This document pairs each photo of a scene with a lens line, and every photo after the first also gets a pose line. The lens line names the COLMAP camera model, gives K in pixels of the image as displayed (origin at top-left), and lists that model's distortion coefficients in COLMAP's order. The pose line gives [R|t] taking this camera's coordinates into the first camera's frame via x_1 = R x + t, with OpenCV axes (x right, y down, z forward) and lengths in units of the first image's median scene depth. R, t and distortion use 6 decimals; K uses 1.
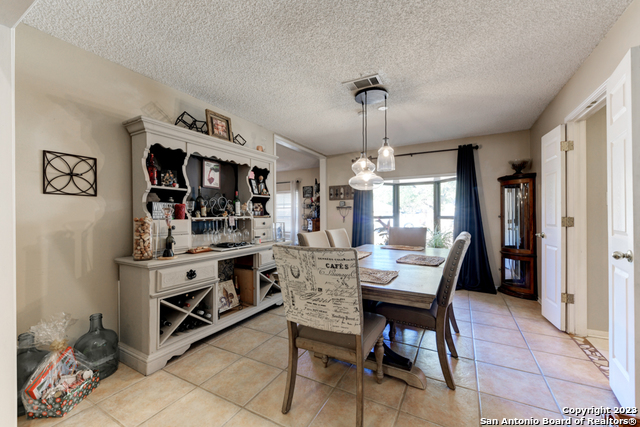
lens RADIAL K [[258.8, 0, 320.8], [0, 258.8, 215.1], [0, 0, 1]] dist [0.017869, -0.000311]
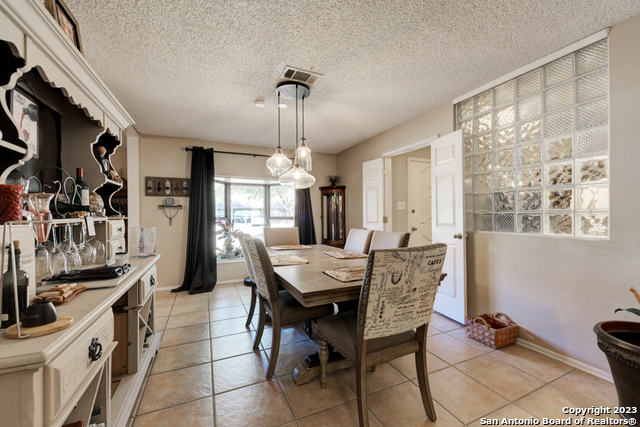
lens RADIAL K [[258.8, 0, 315.6], [0, 258.8, 215.7], [0, 0, 1]] dist [0.017869, -0.000311]
pose [[0.612131, 0.001888, 0.790754, -0.368073], [0.002363, 0.999988, -0.004217, 0.004084], [-0.790753, 0.004450, 0.612120, 0.253463]]
